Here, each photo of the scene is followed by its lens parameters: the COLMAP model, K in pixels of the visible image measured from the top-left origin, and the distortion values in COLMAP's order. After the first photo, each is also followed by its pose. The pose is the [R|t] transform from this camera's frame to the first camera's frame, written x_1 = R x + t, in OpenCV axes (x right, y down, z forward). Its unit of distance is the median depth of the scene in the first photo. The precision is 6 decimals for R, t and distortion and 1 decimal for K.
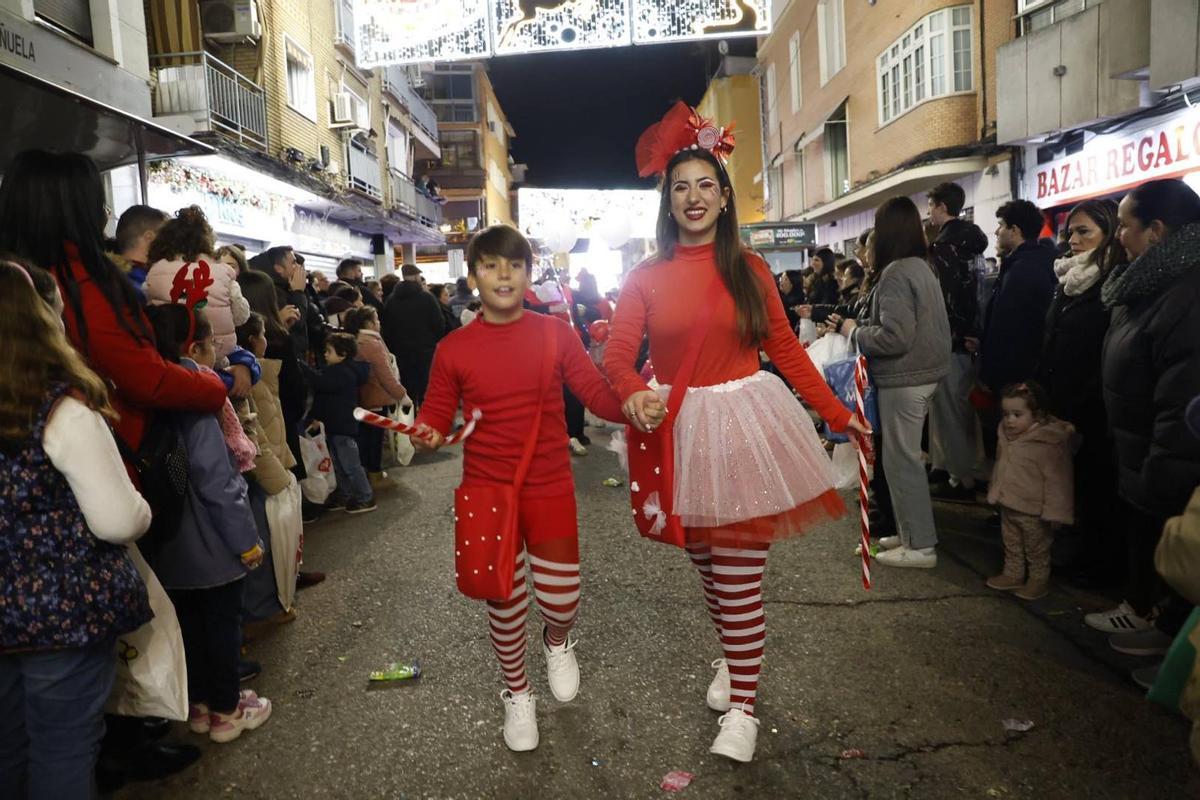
lens RADIAL K [[792.0, 0, 600.0], [0, 792.0, 400.0], [0, 0, 1]] dist [-0.119651, 0.090155]
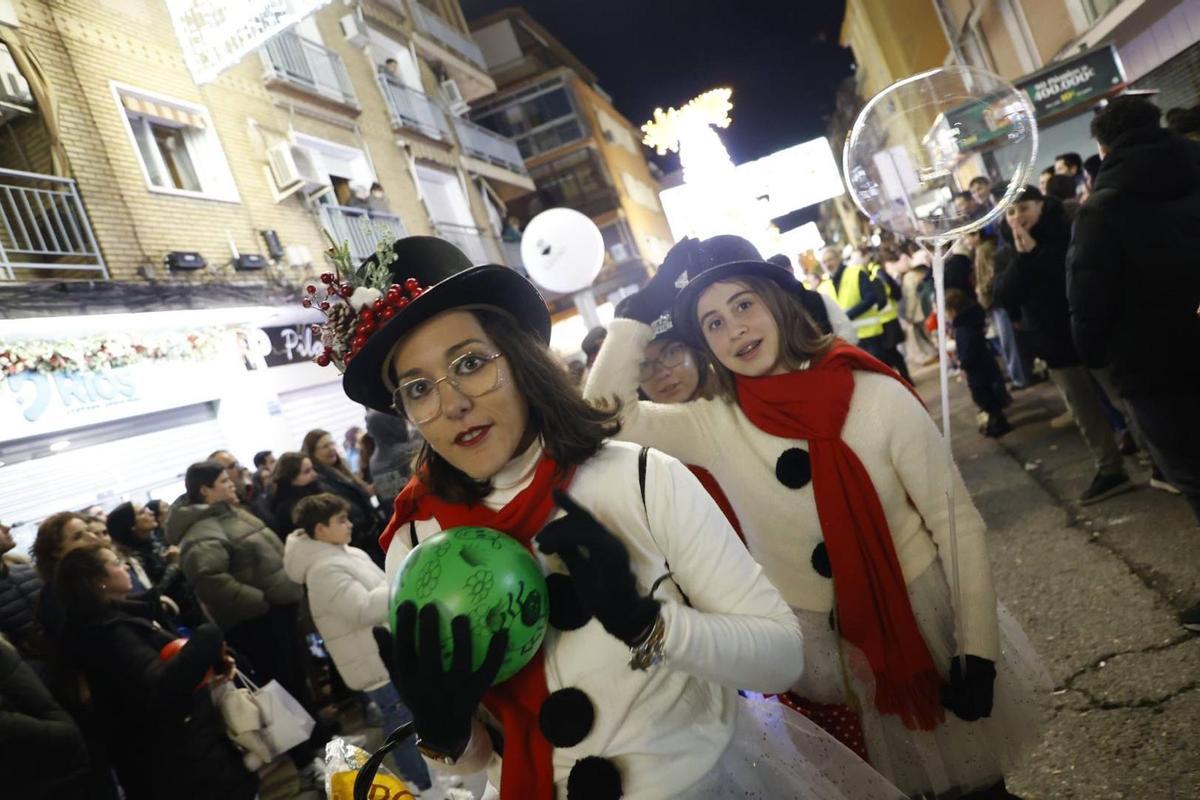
lens RADIAL K [[792.0, 0, 600.0], [0, 792.0, 400.0], [0, 0, 1]] dist [-0.119651, 0.090155]
pose [[0.913451, -0.284161, -0.291306, 0.049484], [0.280089, 0.958308, -0.056525, -0.068225], [0.295223, -0.029959, 0.954959, 0.418548]]
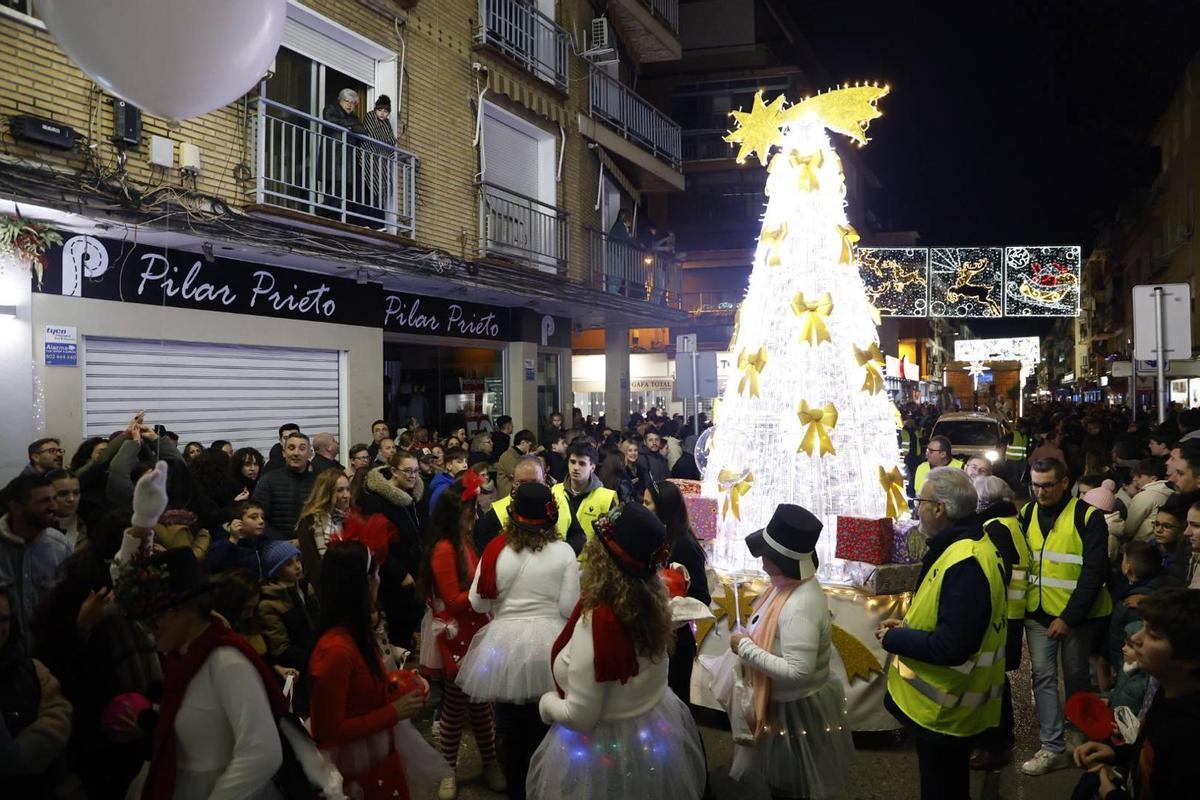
lens RADIAL K [[792.0, 0, 600.0], [0, 792.0, 400.0], [0, 0, 1]] dist [-0.119651, 0.090155]
pose [[0.877251, 0.046936, -0.477732, 0.083263], [-0.094585, 0.992599, -0.076164, -0.144373], [0.470622, 0.112001, 0.875198, 0.721995]]
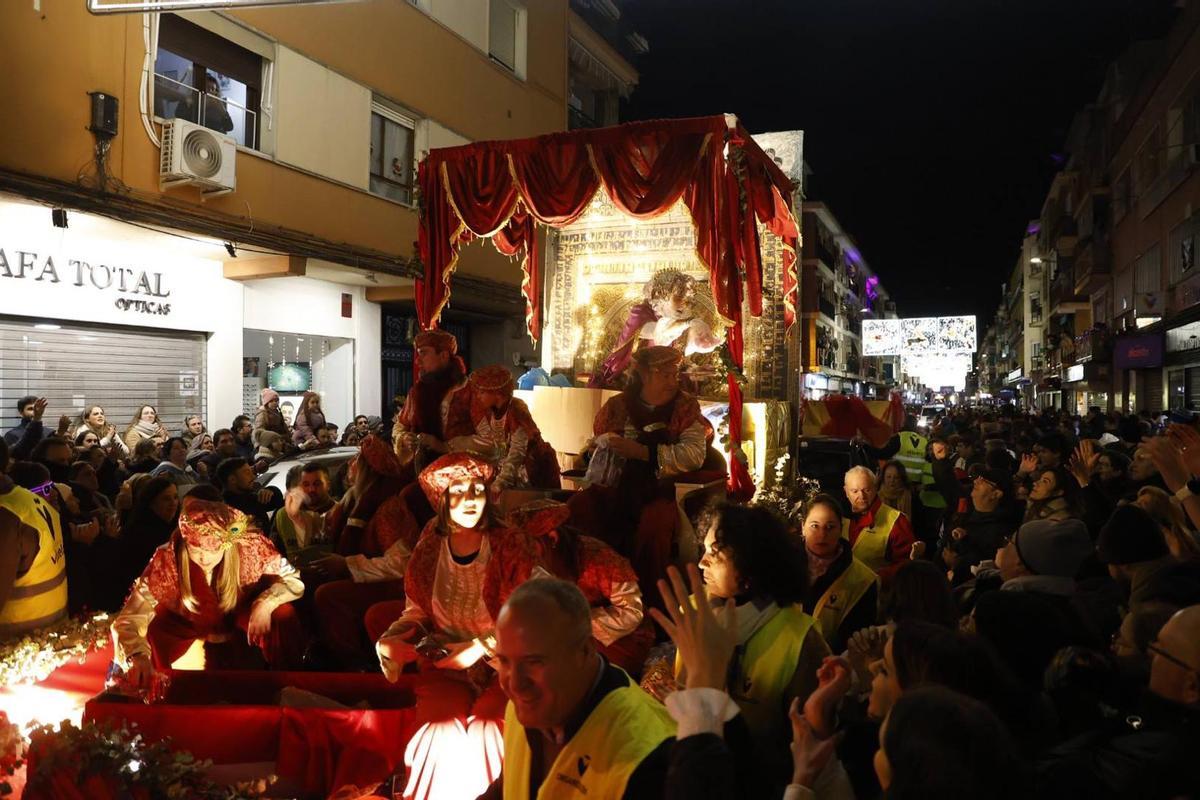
lens RADIAL K [[792.0, 0, 600.0], [0, 792.0, 400.0], [0, 0, 1]] dist [-0.119651, 0.090155]
pose [[0.903983, 0.056314, -0.423844, 0.186035], [-0.100116, 0.991609, -0.081779, -0.467445], [0.415682, 0.116360, 0.902036, 3.572641]]
